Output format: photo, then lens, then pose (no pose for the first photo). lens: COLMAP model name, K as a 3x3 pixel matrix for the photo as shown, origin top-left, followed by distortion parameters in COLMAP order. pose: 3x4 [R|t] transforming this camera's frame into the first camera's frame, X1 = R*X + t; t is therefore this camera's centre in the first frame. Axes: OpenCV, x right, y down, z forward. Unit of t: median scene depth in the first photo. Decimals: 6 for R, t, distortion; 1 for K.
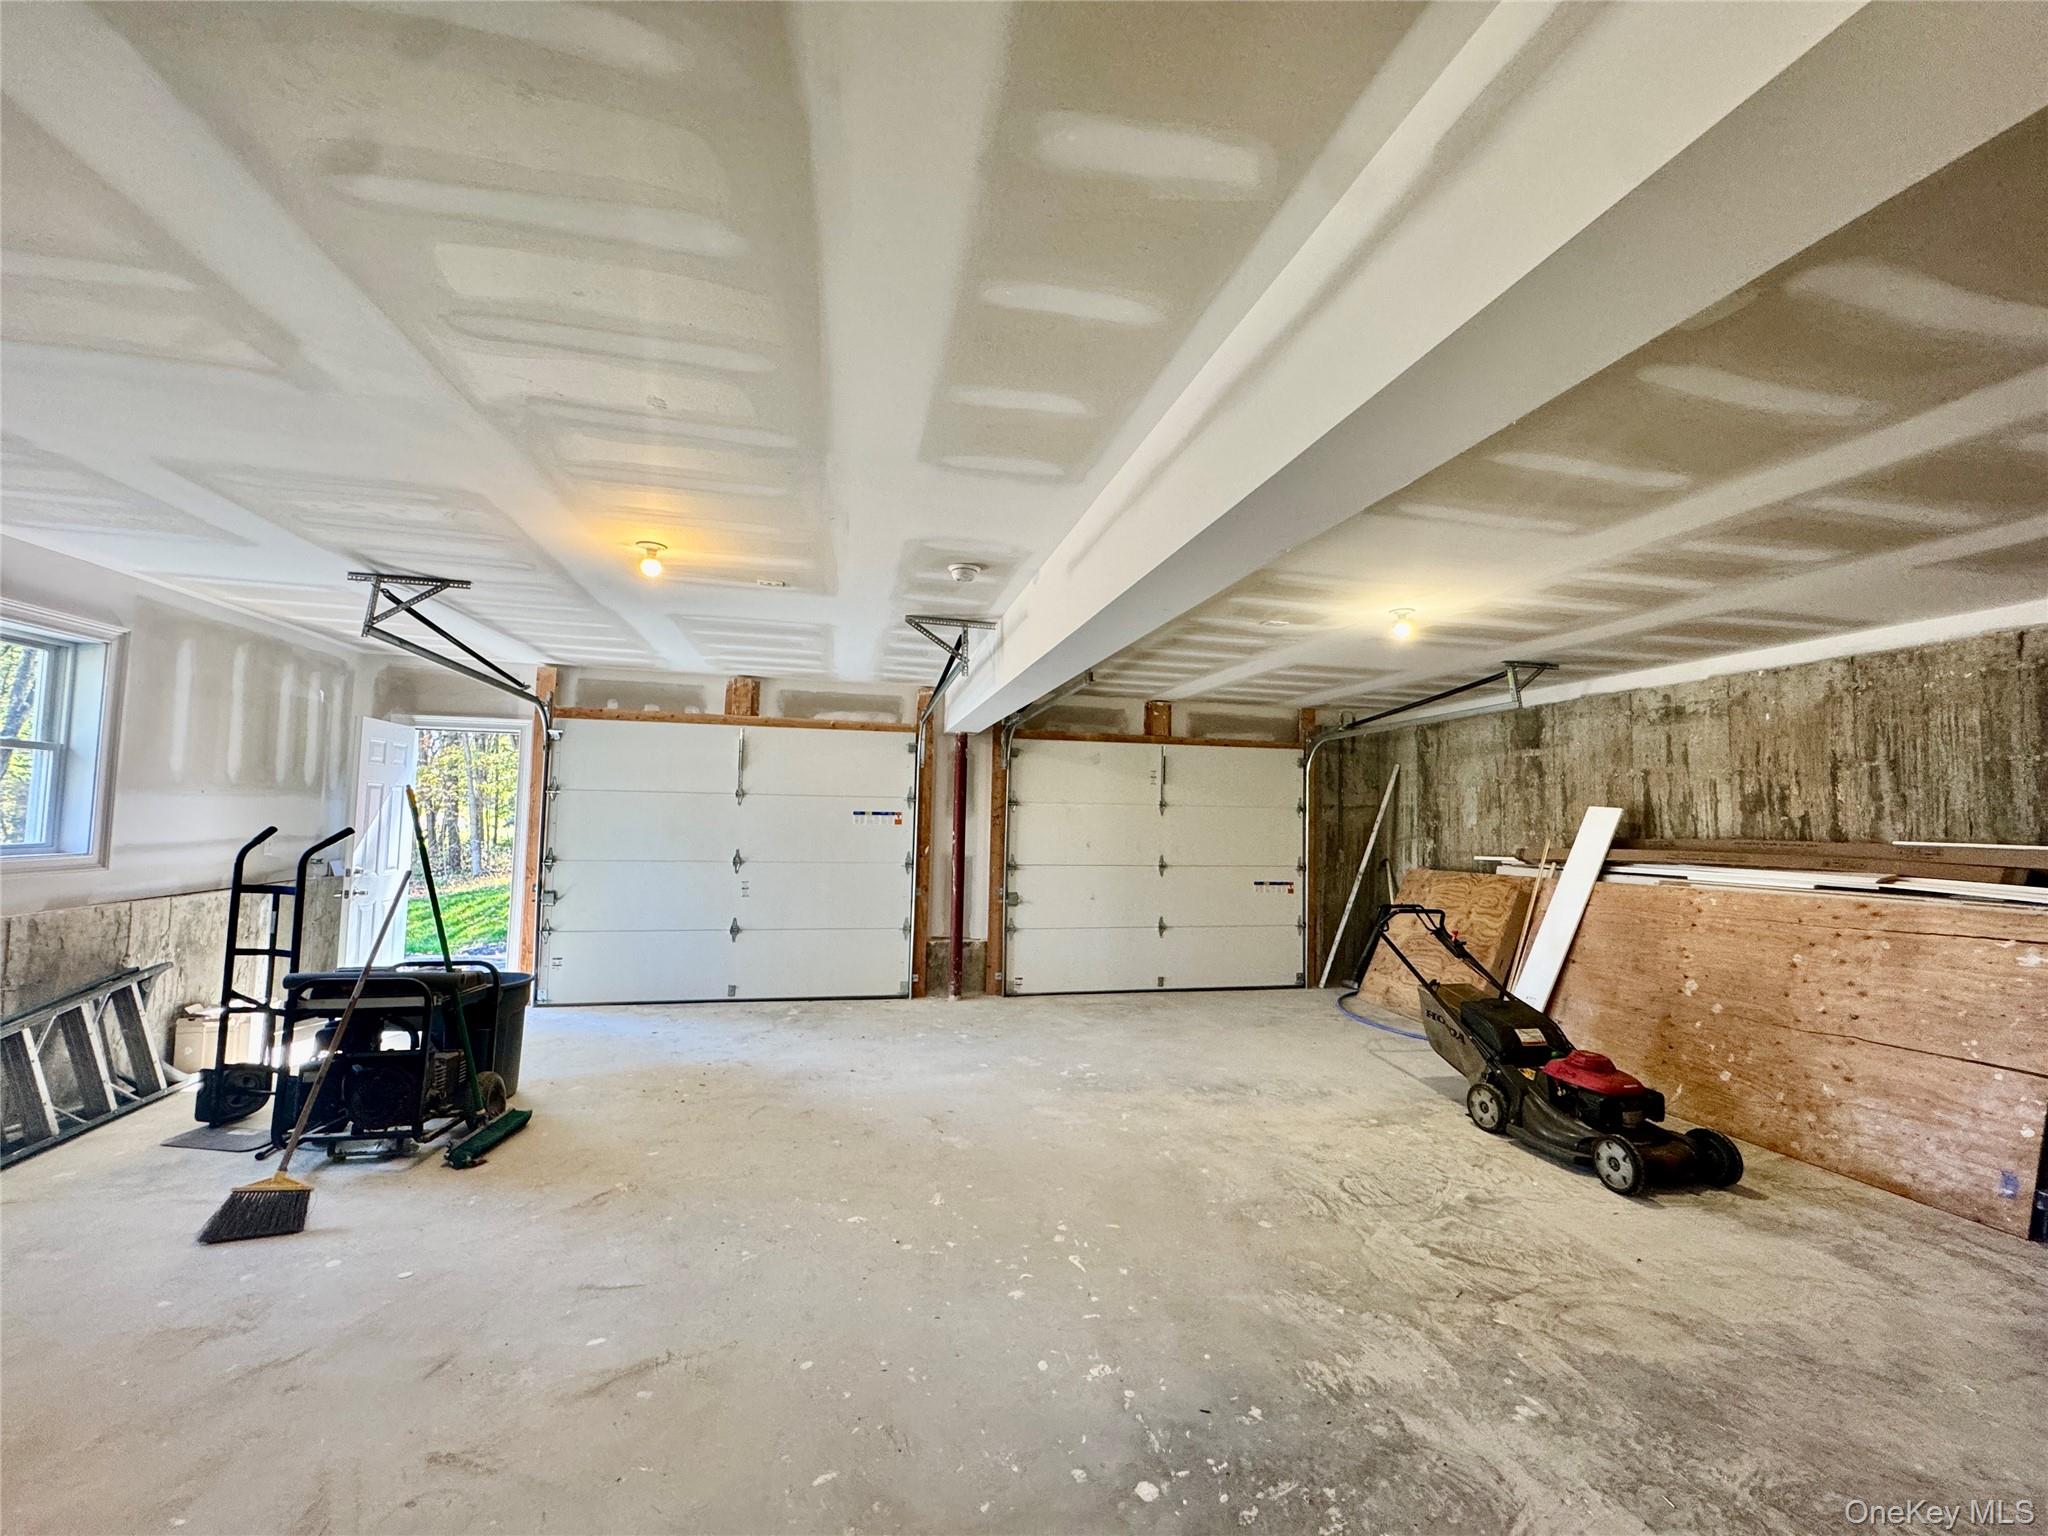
lens RADIAL K [[819.7, 0, 1025.8], [0, 819.7, 768.1], [0, 0, 1]] dist [-0.000139, 0.000032]
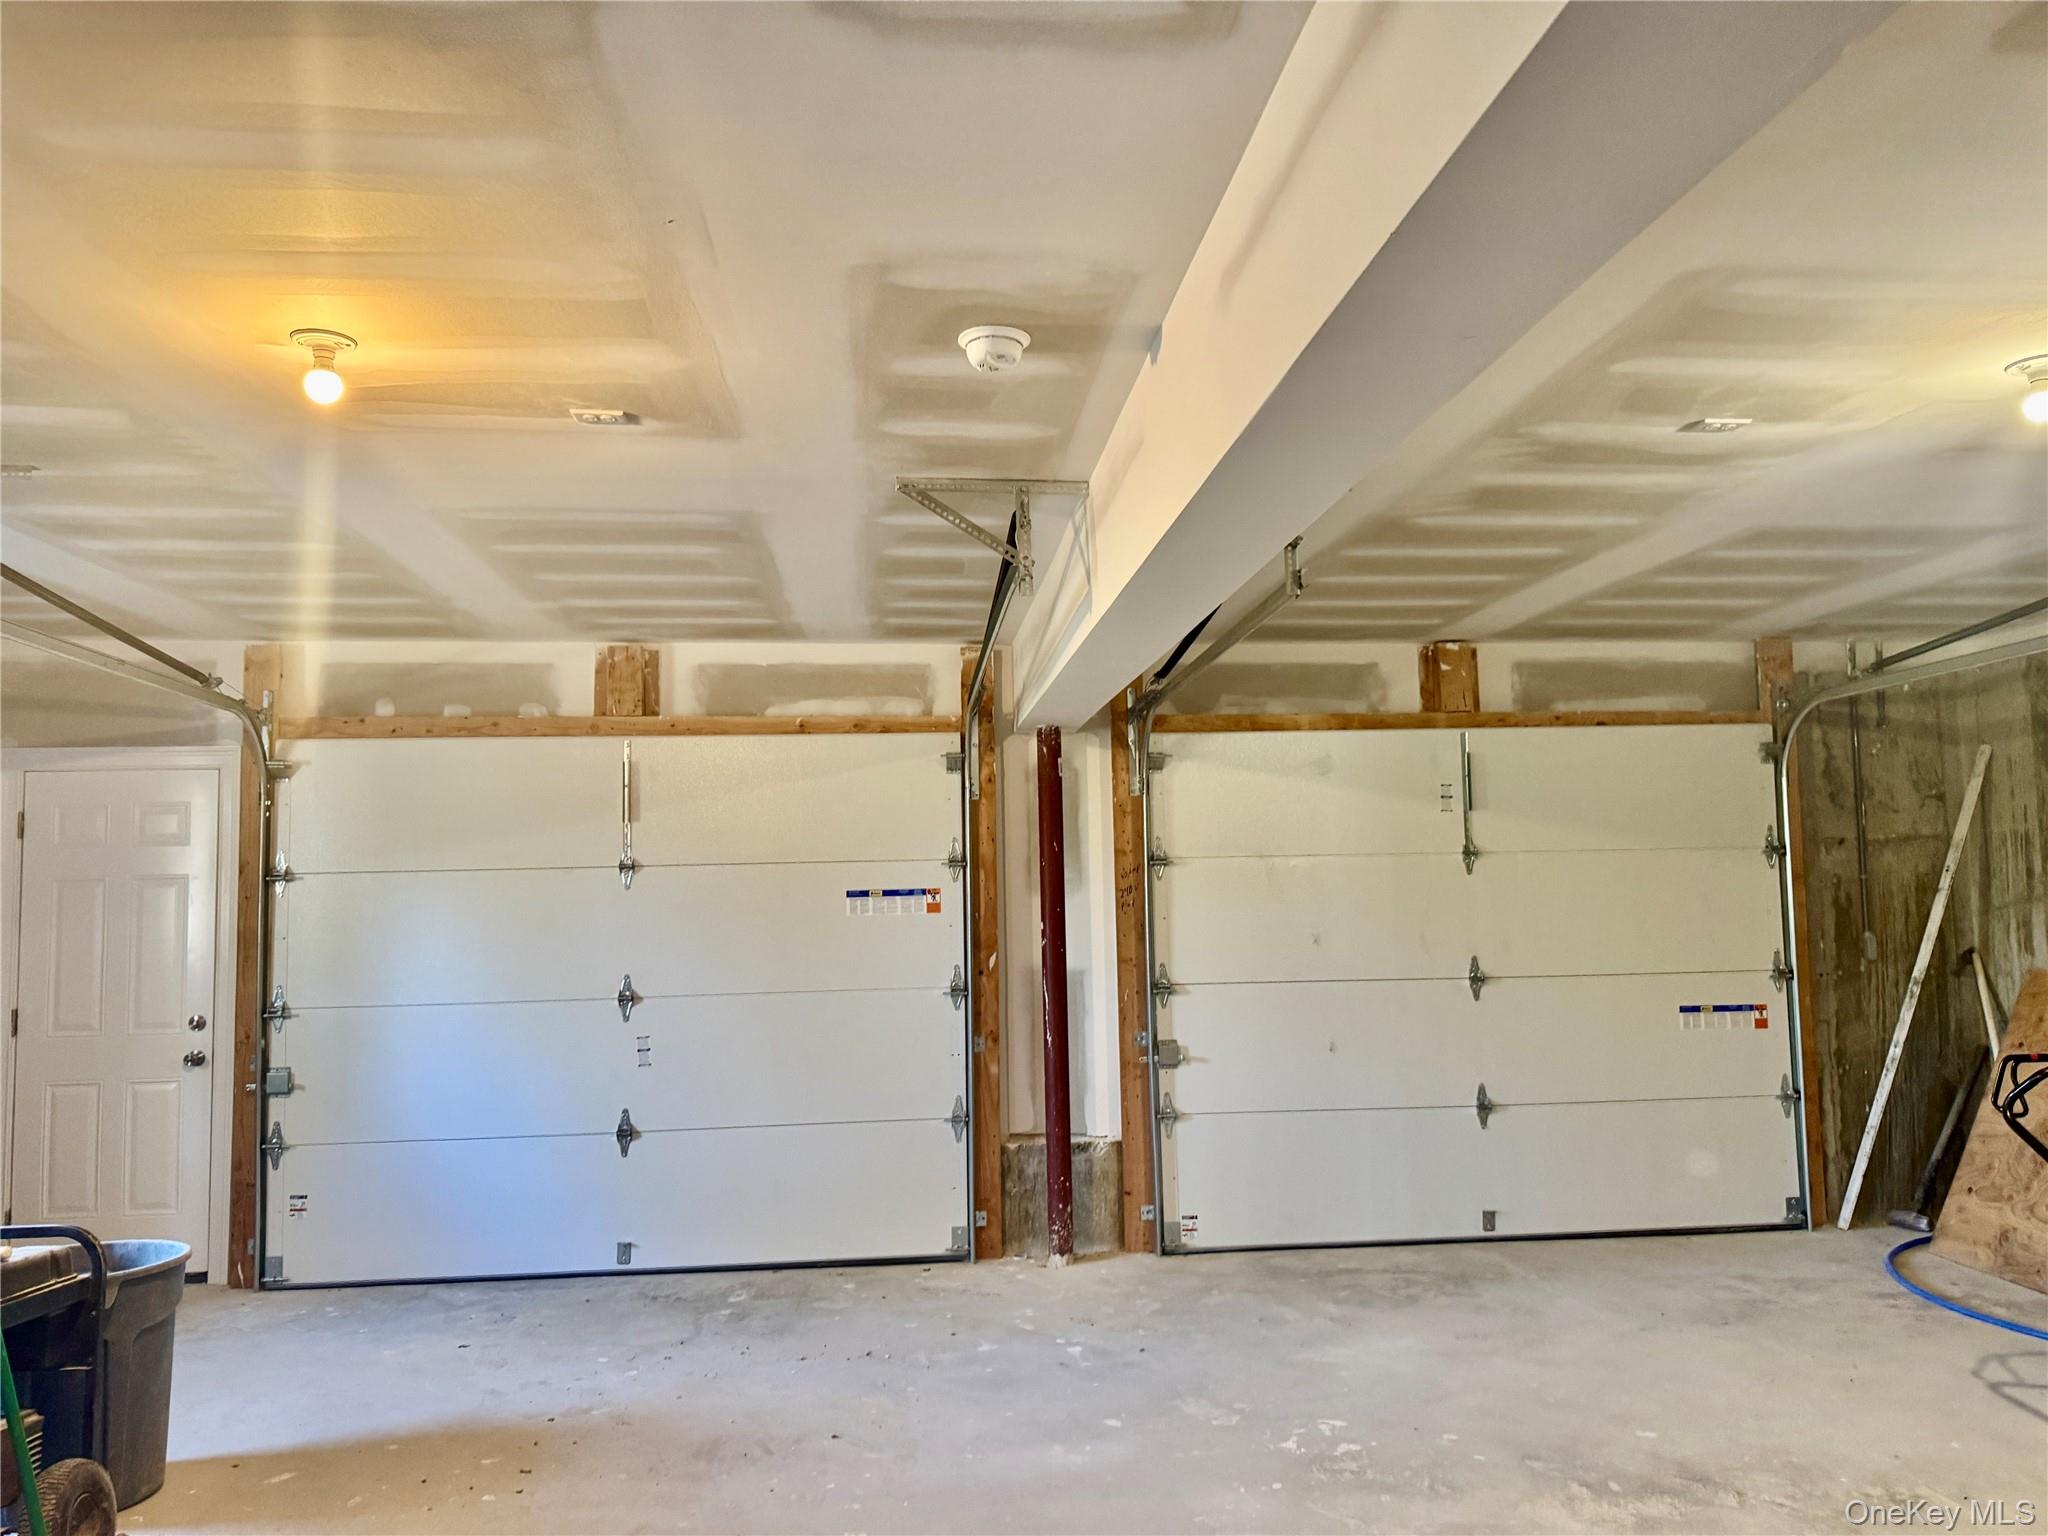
lens RADIAL K [[1432.5, 0, 1017.0], [0, 1432.5, 776.8], [0, 0, 1]] dist [0.049738, -0.021055]
pose [[0.990167, -0.051130, -0.130209, 0.015621], [0.048341, 0.998530, -0.024497, 0.008381], [0.131270, 0.017961, 0.991184, 0.123152]]
